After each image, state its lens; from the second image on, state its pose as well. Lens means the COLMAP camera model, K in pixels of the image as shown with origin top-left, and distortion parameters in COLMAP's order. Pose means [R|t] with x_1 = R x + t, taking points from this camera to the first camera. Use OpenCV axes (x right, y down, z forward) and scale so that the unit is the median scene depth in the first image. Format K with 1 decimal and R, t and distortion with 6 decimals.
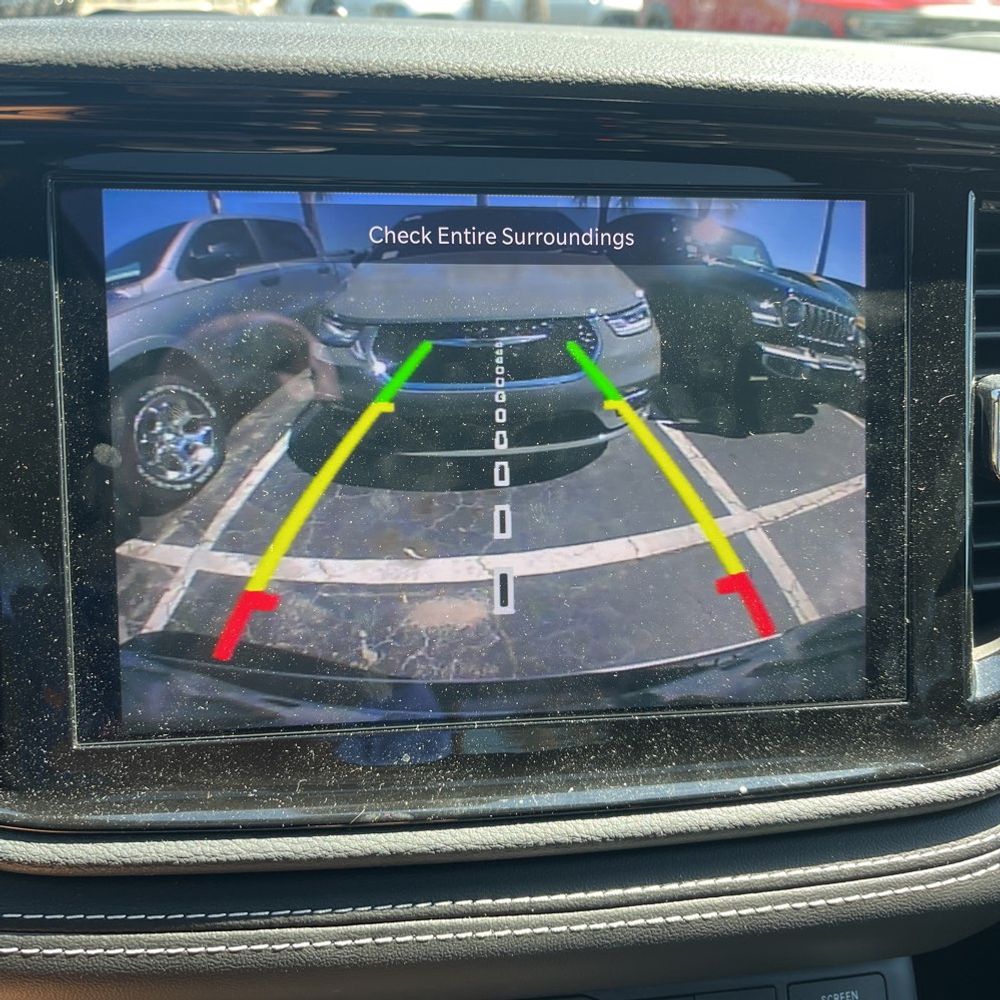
lens RADIAL K [[1015.6, 0, 498.4], [0, 1015.6, 499.6], [0, 0, 1]] dist [0.021780, 0.000000]
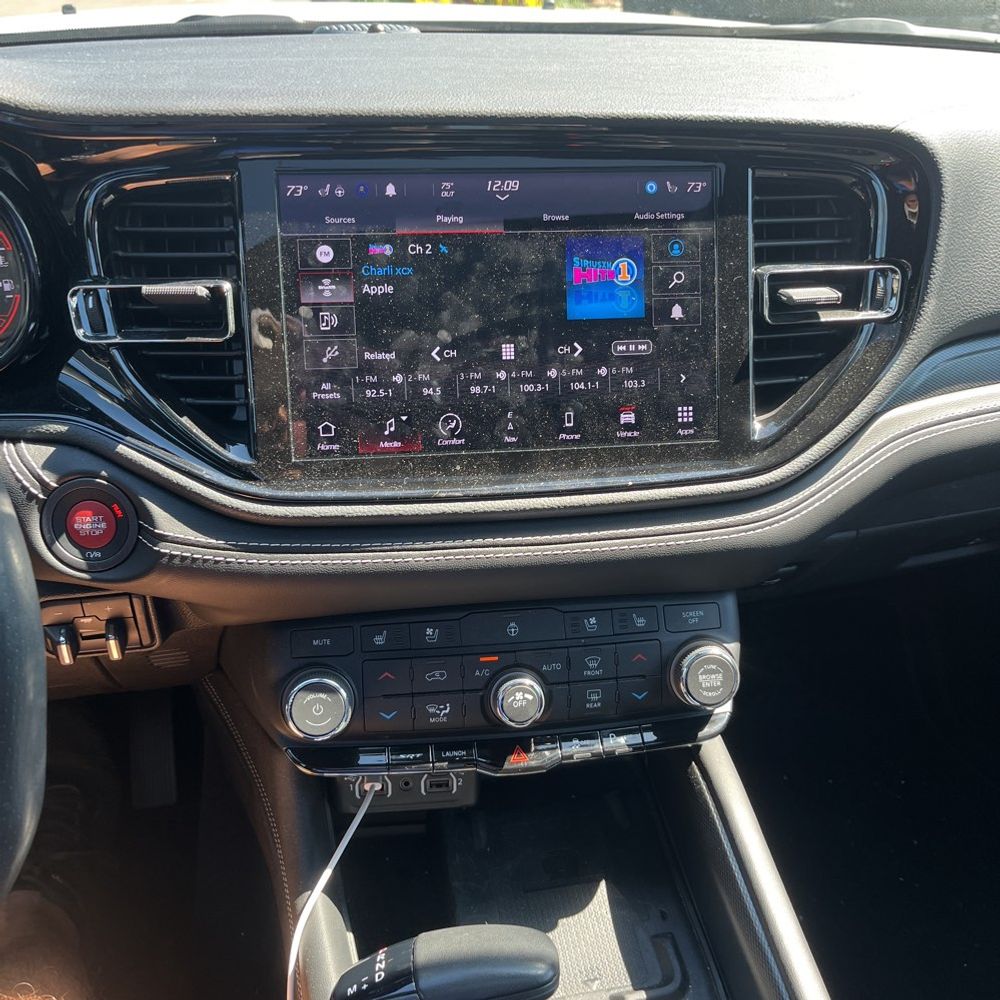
lens RADIAL K [[1015.6, 0, 502.4], [0, 1015.6, 500.1], [0, 0, 1]] dist [0.021780, 0.000000]
pose [[0.999699, -0.020298, 0.013762, -0.032960], [0.019385, 0.997794, 0.063491, 0.191433], [-0.015020, -0.063205, 0.997888, -0.946313]]
